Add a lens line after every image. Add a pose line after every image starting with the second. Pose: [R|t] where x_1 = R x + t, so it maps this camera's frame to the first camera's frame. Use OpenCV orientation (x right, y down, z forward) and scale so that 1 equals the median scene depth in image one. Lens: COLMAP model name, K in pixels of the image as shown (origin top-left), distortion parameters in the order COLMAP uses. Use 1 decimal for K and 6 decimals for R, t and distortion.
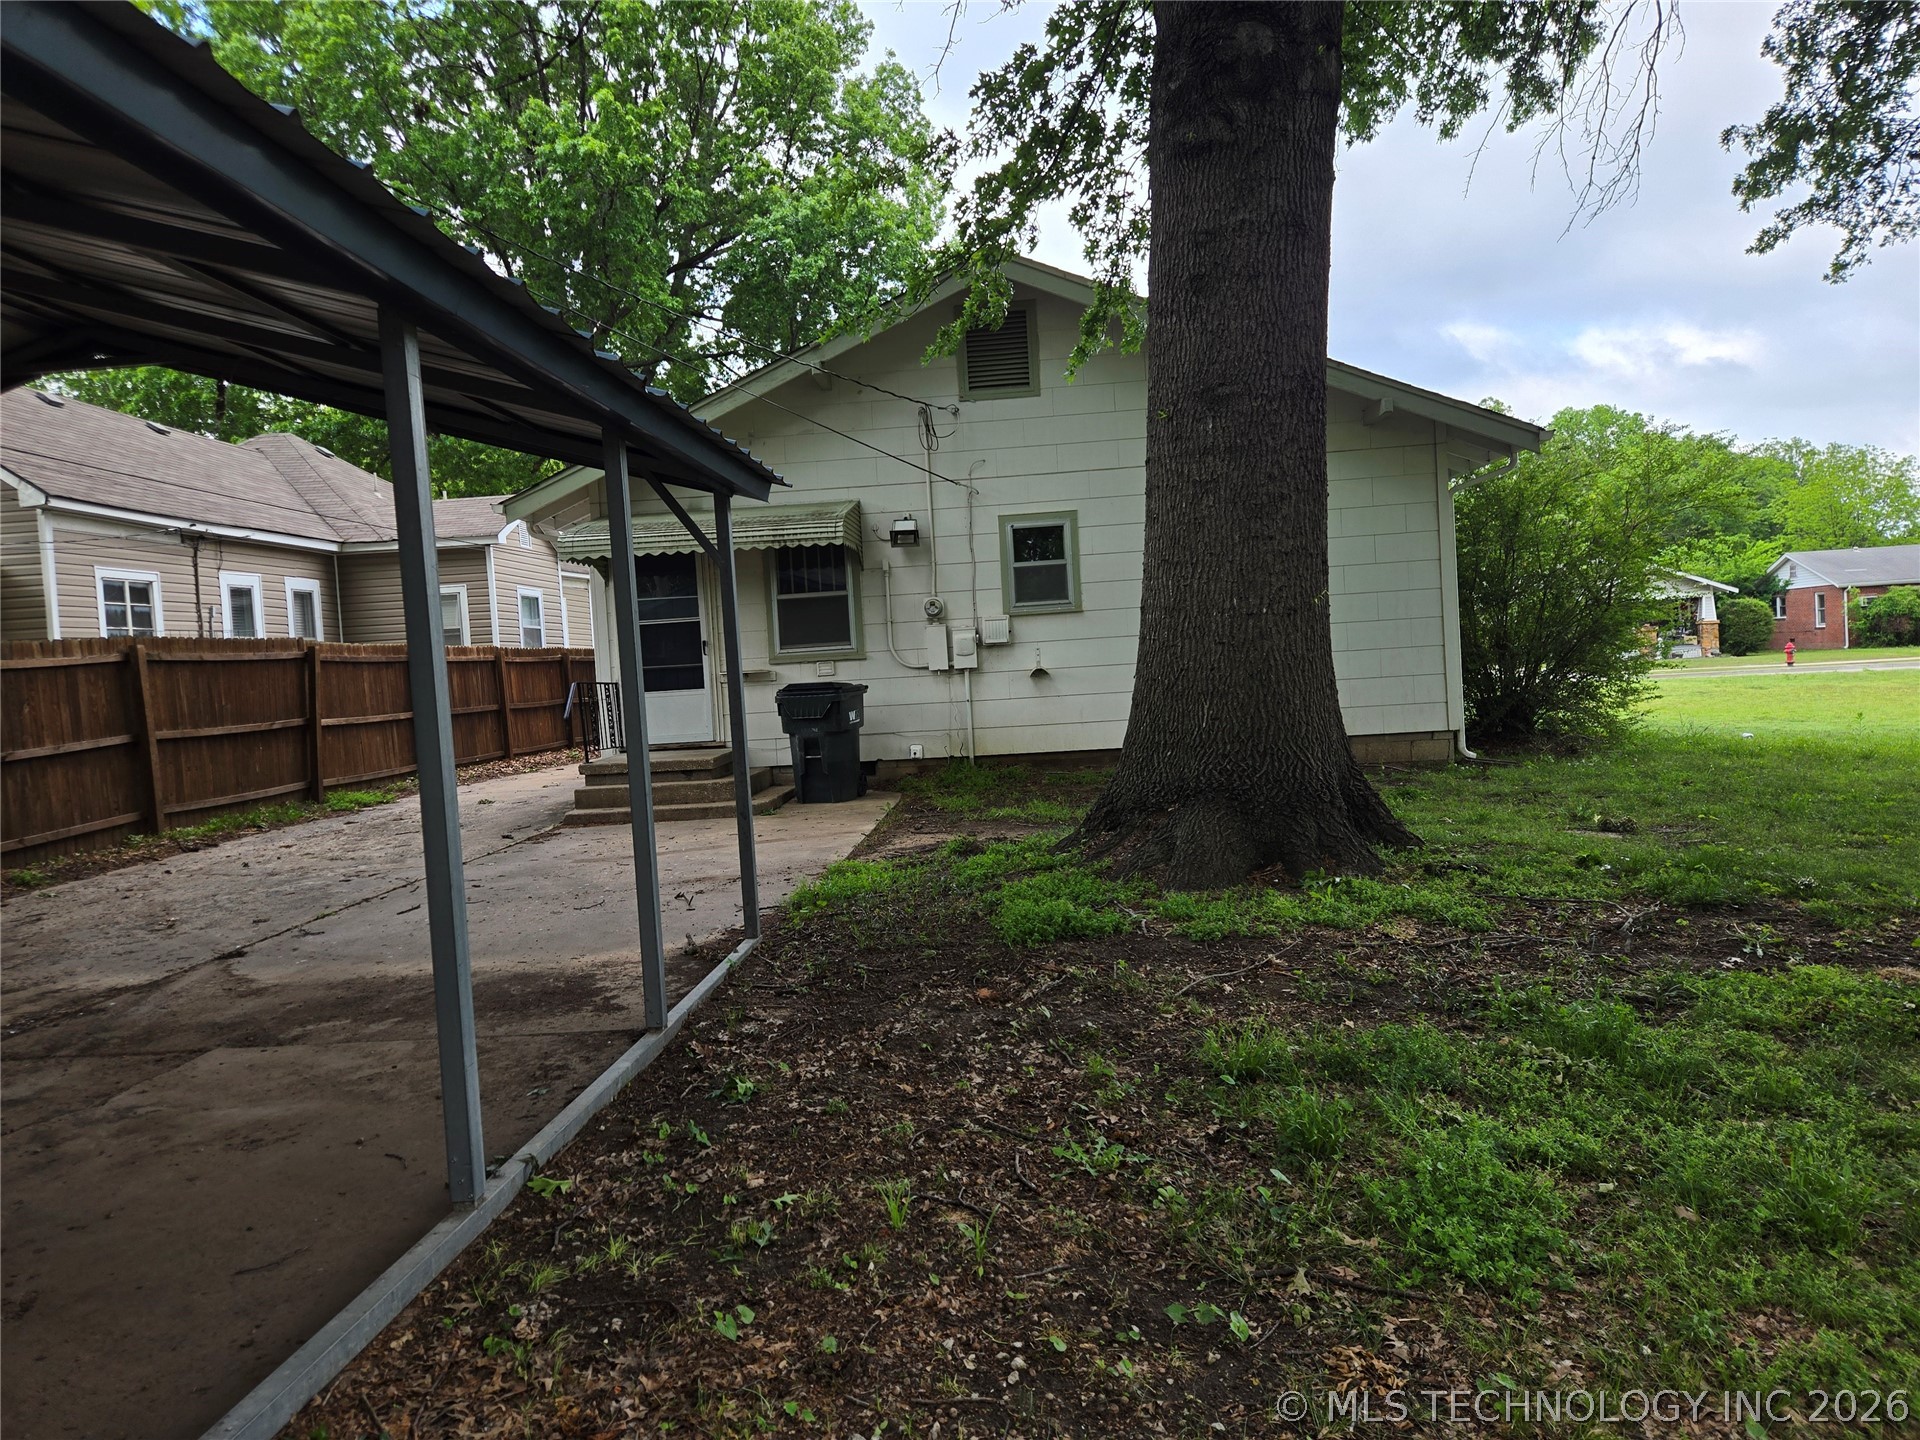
lens RADIAL K [[1274.4, 0, 960.0], [0, 1274.4, 720.0], [0, 0, 1]] dist [0.023353, -0.004993]
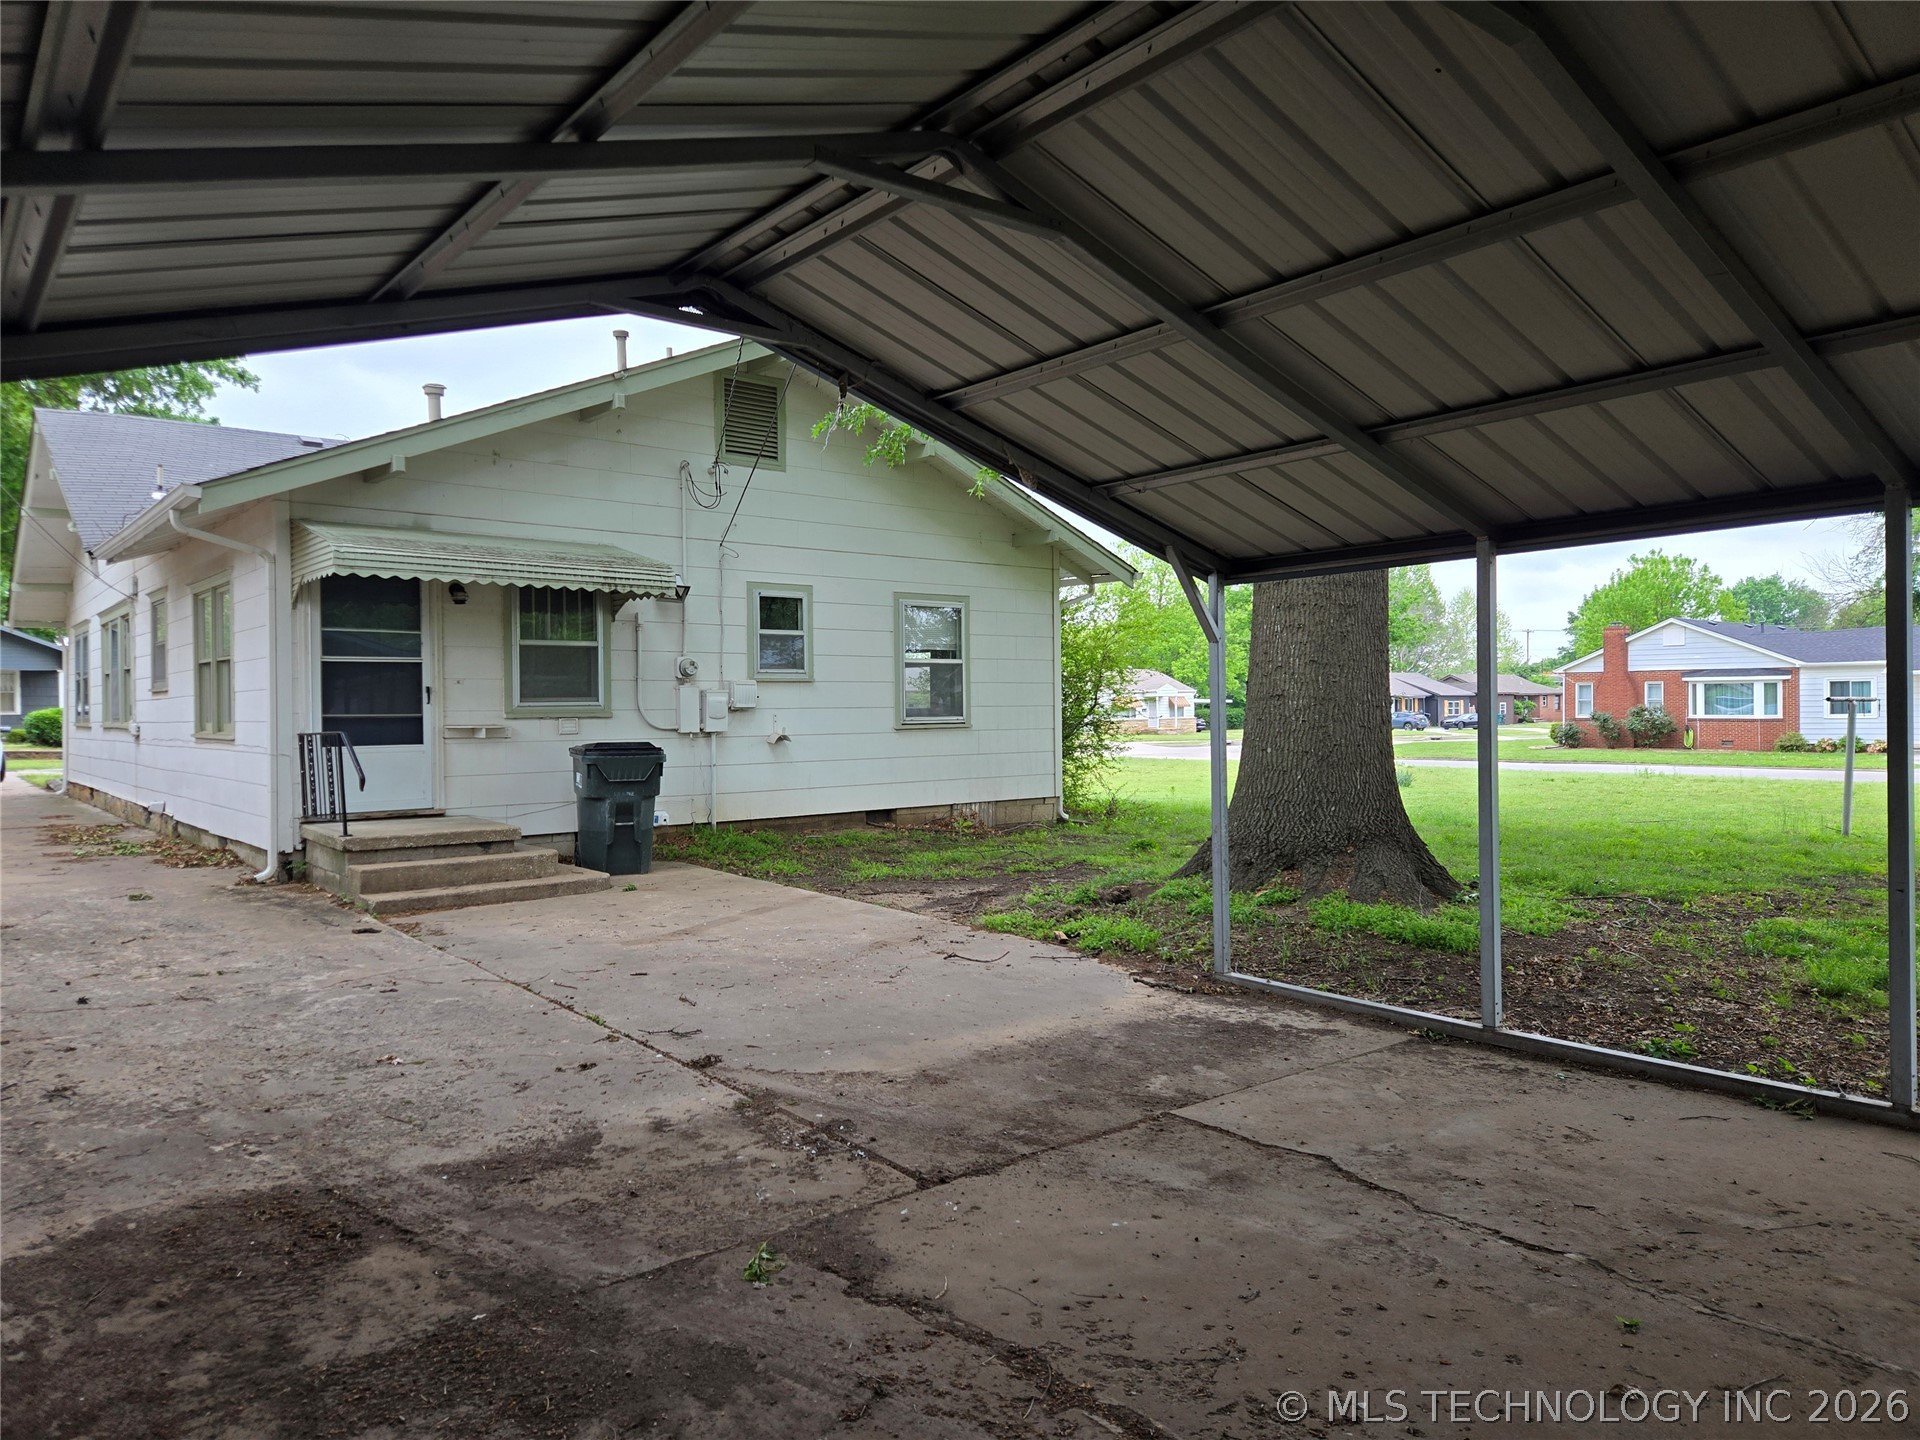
lens RADIAL K [[1274.4, 0, 960.0], [0, 1274.4, 720.0], [0, 0, 1]] dist [0.023353, -0.004993]
pose [[0.718857, 0.044487, 0.693733, -0.540901], [-0.003151, 0.998148, -0.060743, 0.009111], [-0.695151, 0.041480, 0.717666, 0.167521]]
